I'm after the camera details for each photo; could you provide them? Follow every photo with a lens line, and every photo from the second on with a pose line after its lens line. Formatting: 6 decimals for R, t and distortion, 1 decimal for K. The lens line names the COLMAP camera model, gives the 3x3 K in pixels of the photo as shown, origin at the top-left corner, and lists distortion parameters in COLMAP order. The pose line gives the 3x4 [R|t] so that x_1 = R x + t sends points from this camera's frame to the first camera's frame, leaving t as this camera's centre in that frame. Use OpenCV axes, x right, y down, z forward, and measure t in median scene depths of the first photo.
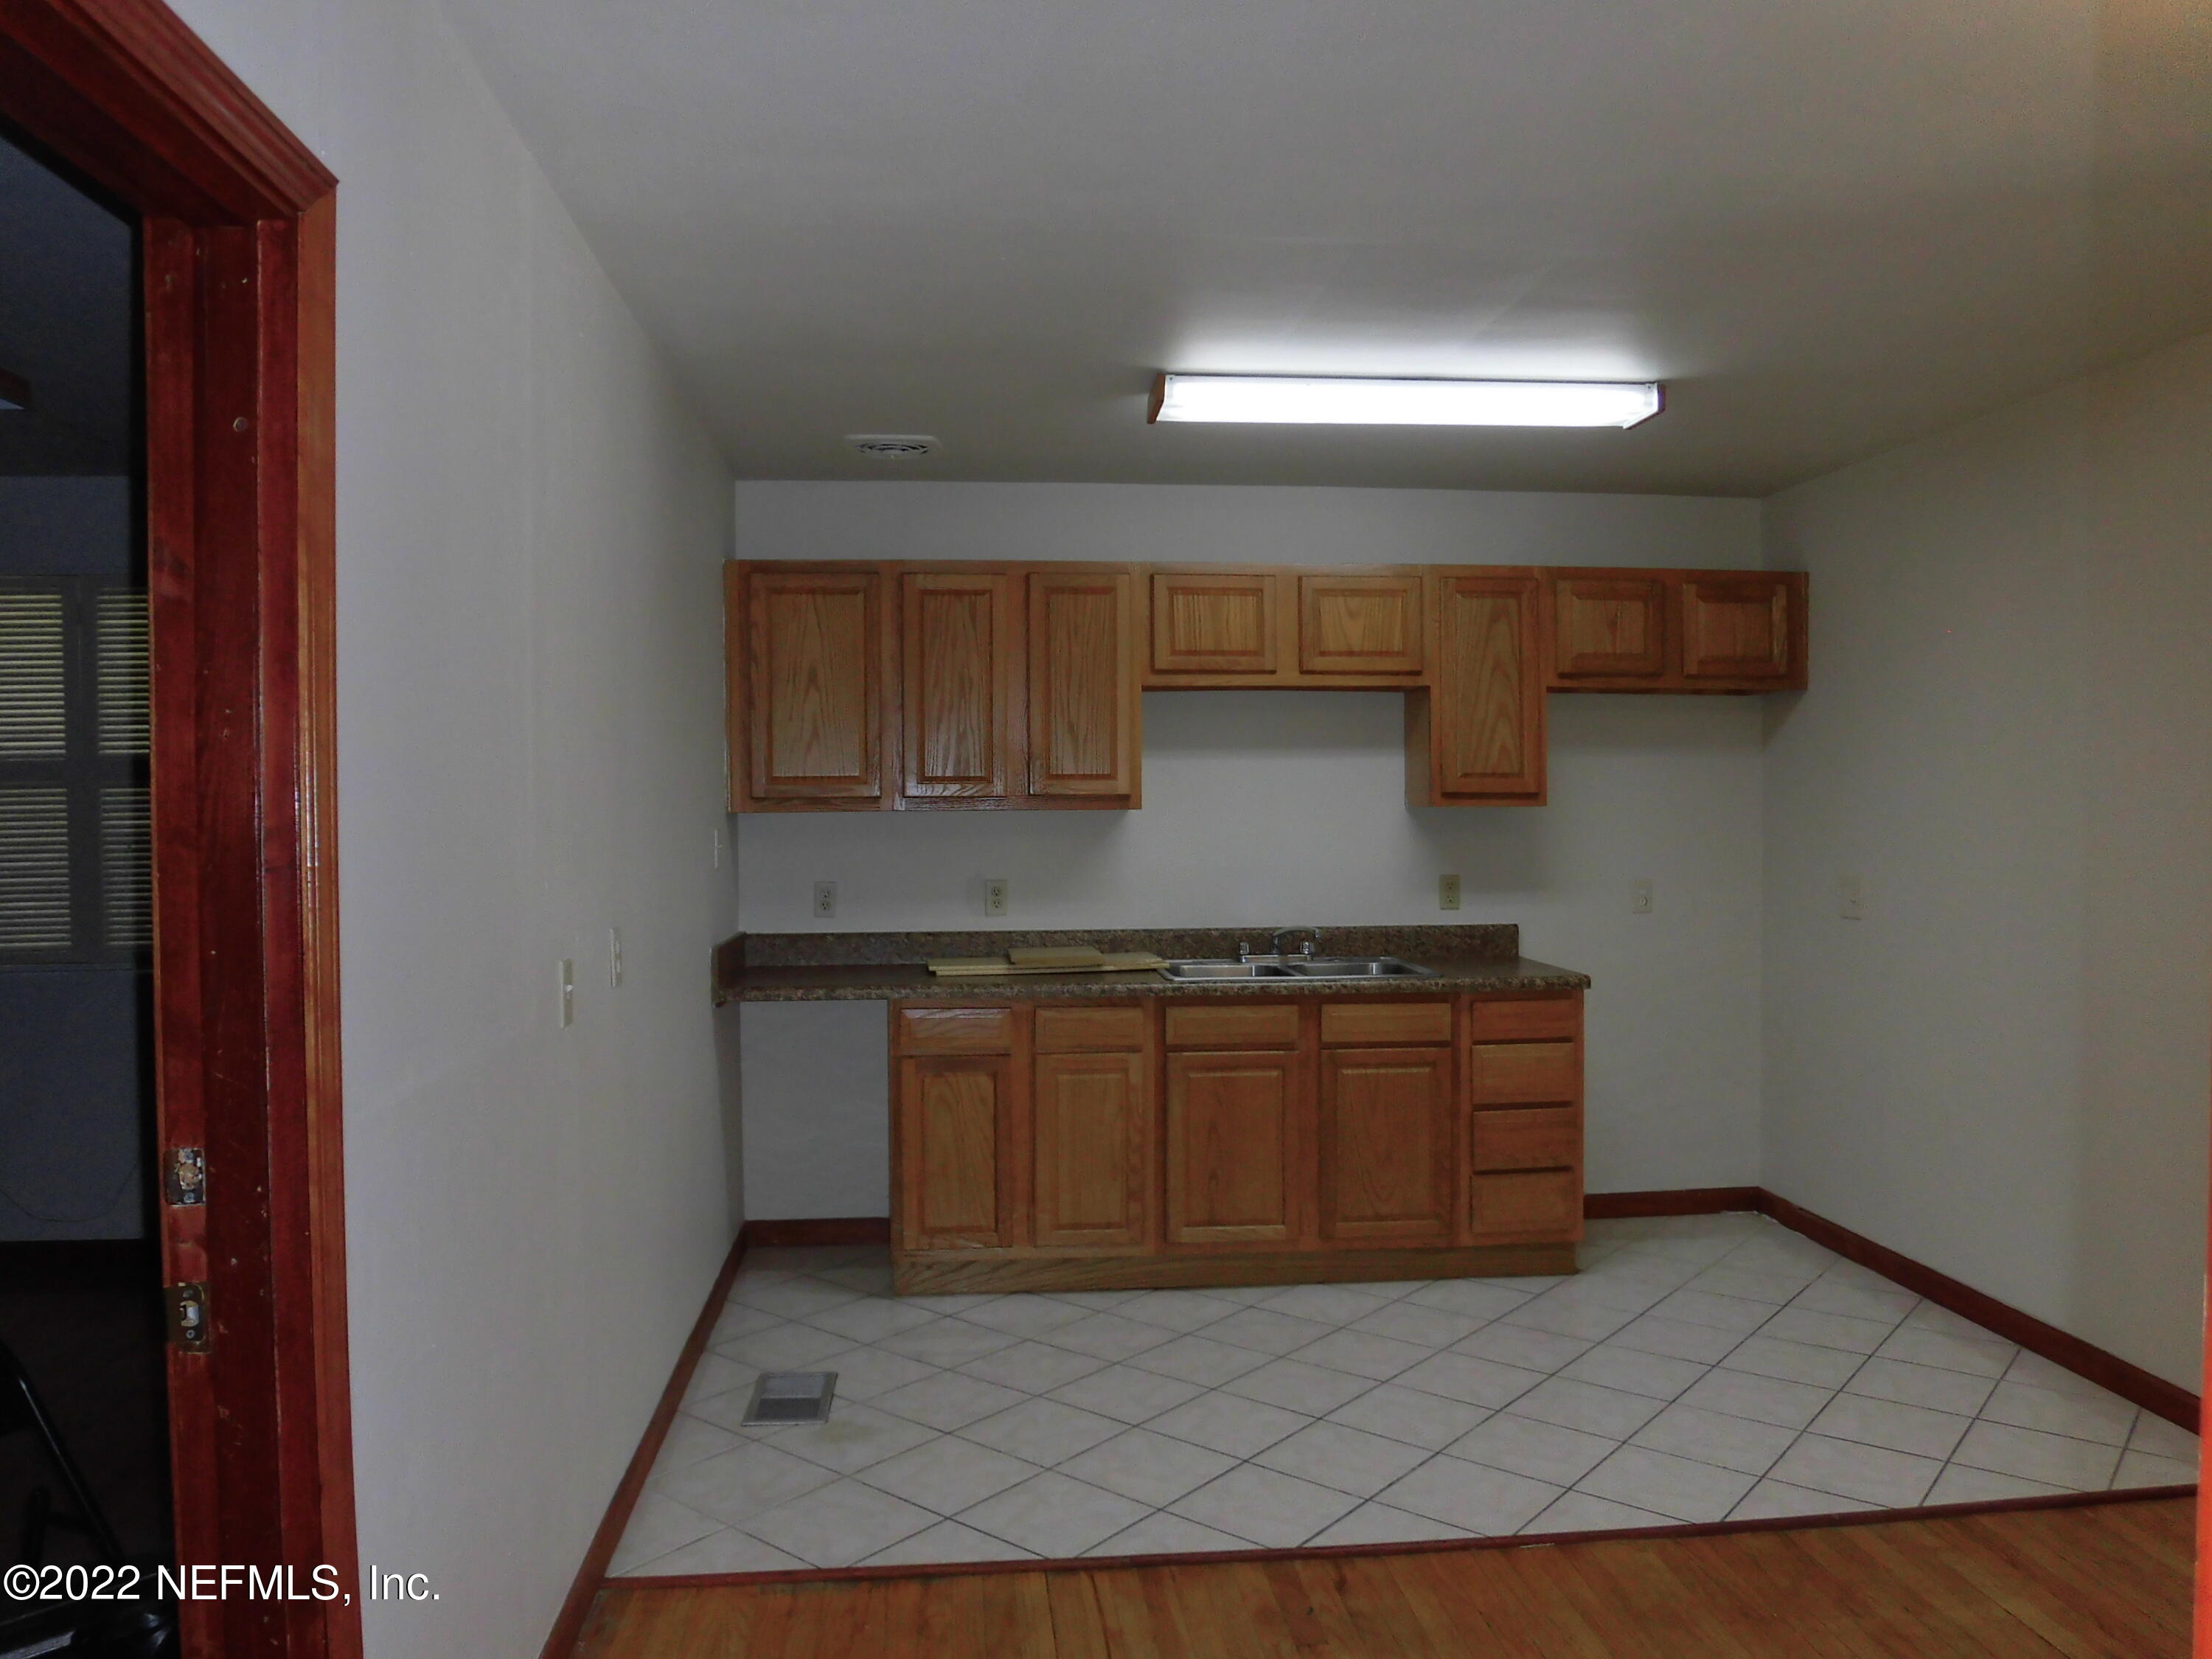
lens RADIAL K [[1594.4, 0, 1108.6], [0, 1594.4, 824.8], [0, 0, 1]] dist [-0.034219, -0.013418]
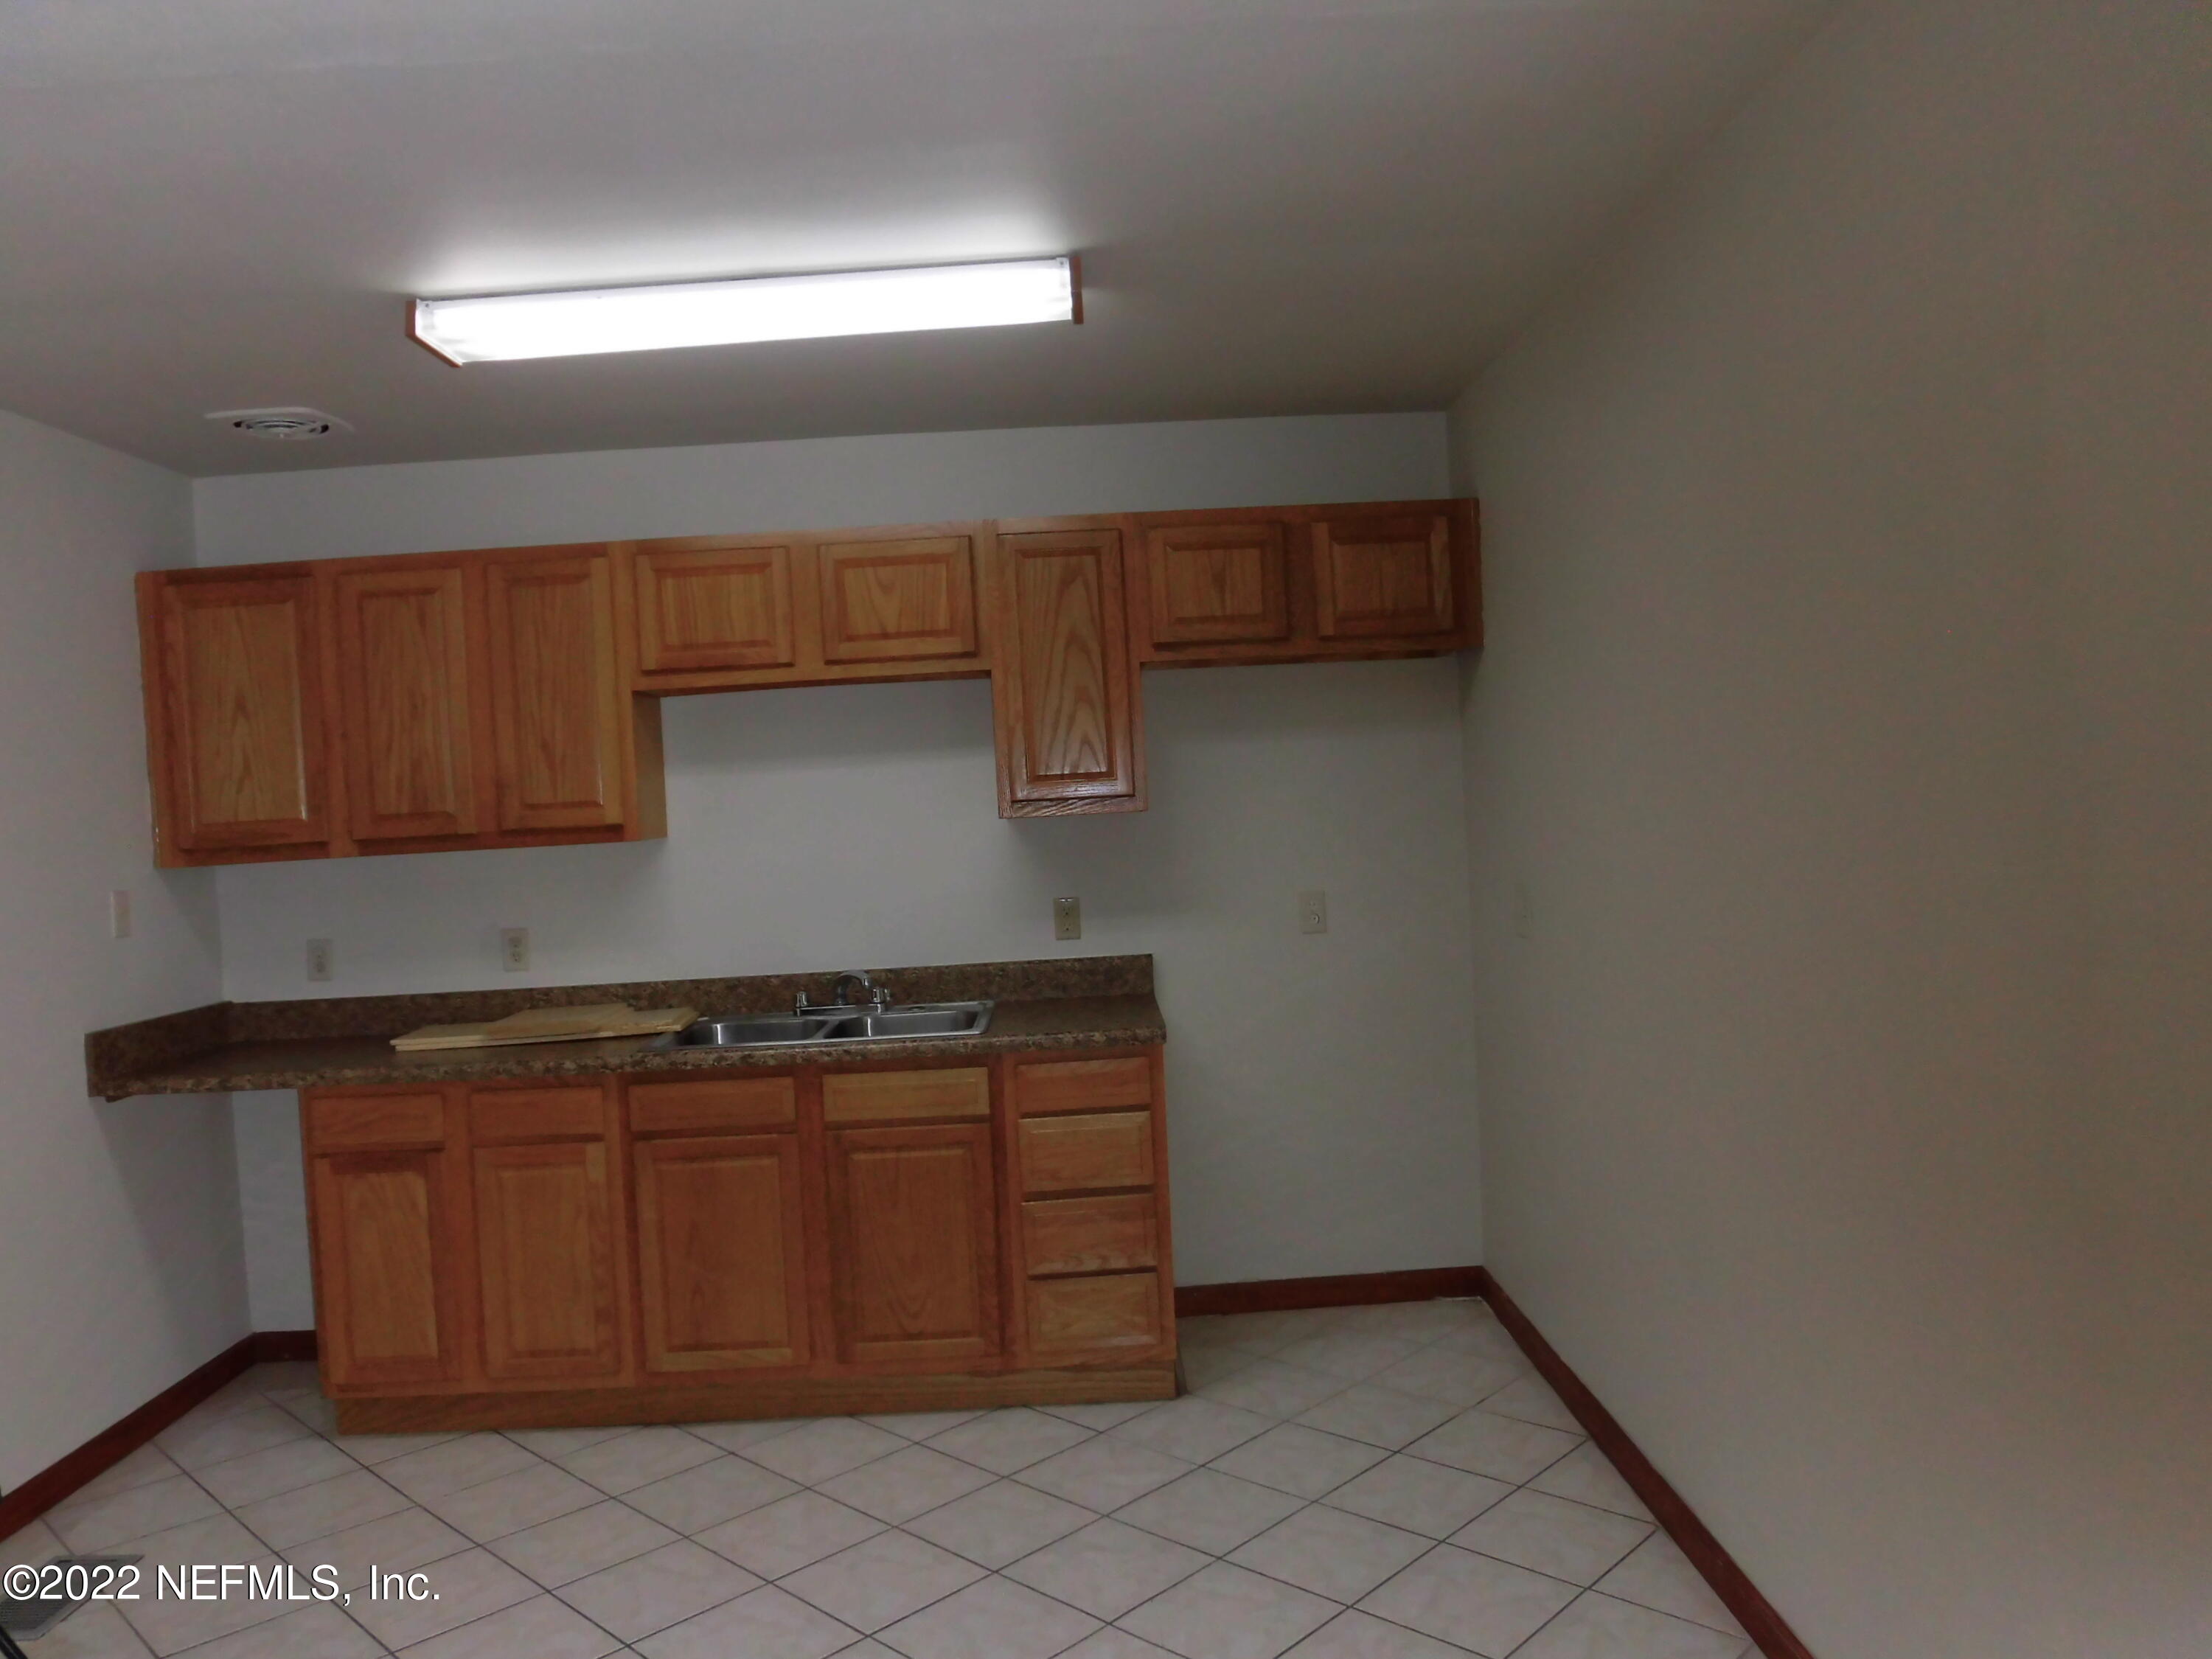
lens RADIAL K [[1594.4, 0, 1106.8], [0, 1594.4, 827.4], [0, 0, 1]] dist [-0.034219, -0.013418]
pose [[0.994983, -0.047468, -0.088064, 0.338373], [0.048534, 0.998771, 0.009998, -0.012910], [0.087481, -0.014222, 0.996065, 0.202512]]
